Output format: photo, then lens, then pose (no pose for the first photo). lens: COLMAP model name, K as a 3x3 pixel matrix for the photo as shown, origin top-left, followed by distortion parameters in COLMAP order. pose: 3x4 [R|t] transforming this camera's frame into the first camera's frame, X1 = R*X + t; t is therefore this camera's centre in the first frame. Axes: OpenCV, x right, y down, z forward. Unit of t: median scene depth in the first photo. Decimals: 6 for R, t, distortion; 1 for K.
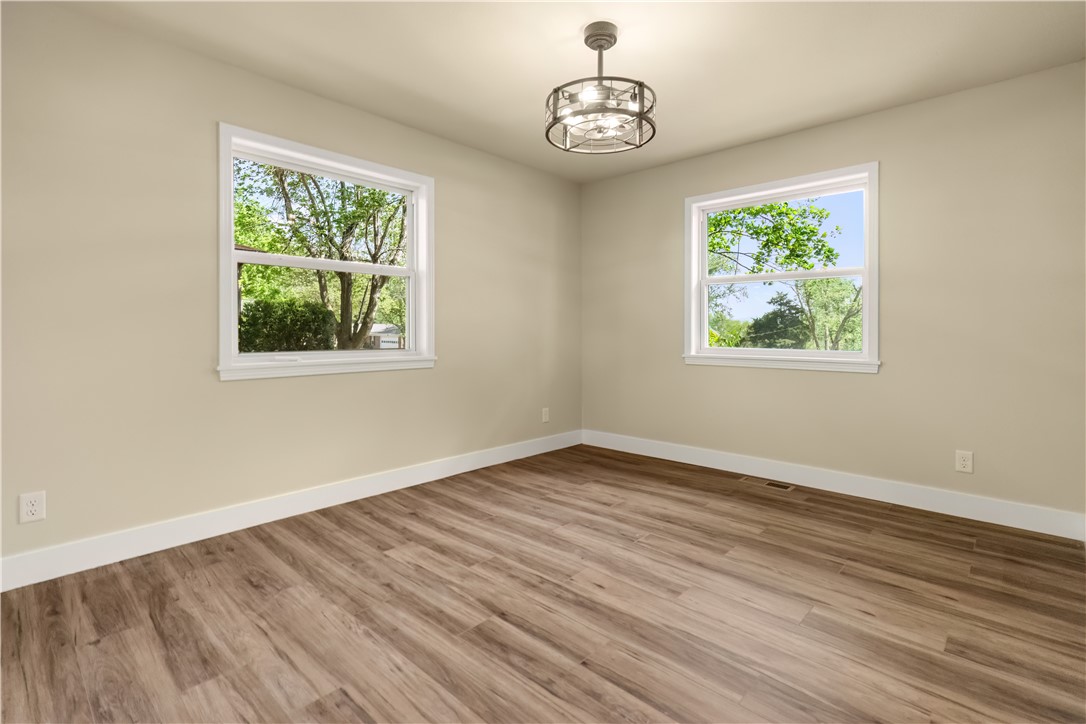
lens RADIAL K [[504.9, 0, 563.3], [0, 504.9, 327.3], [0, 0, 1]] dist [0.002564, -0.000023]
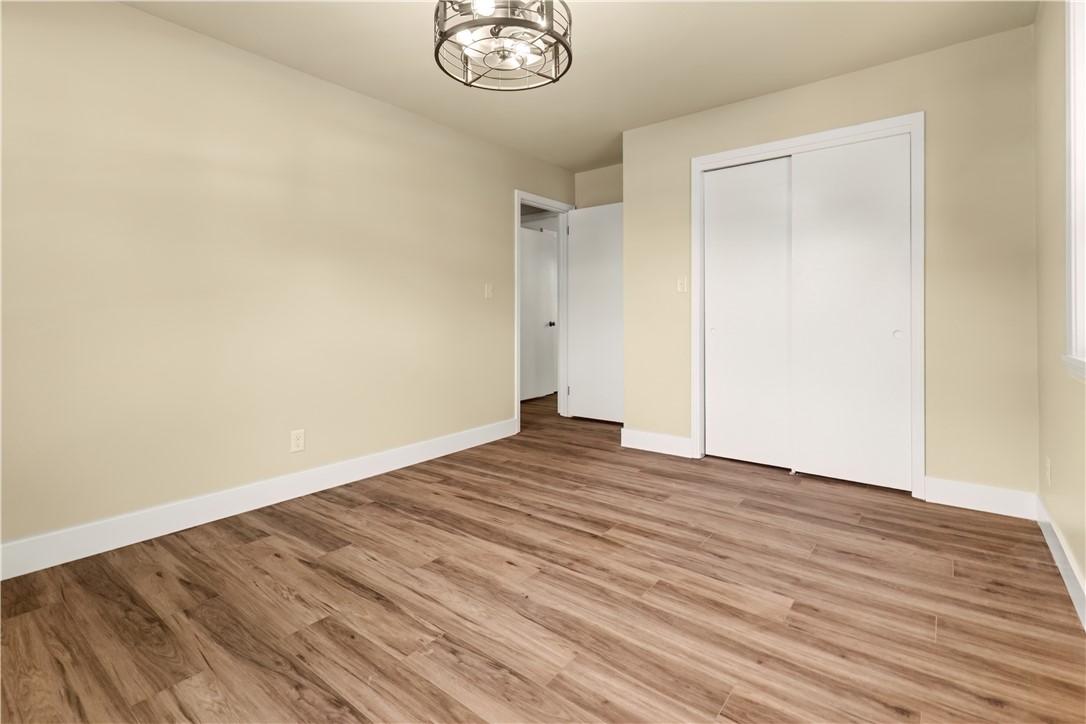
lens RADIAL K [[504.9, 0, 563.3], [0, 504.9, 327.3], [0, 0, 1]] dist [0.002564, -0.000023]
pose [[-0.996539, 0.005039, -0.082969, 0.048821], [0.003400, 0.999796, 0.019886, 0.030967], [0.083052, 0.019535, -0.996354, 1.960851]]
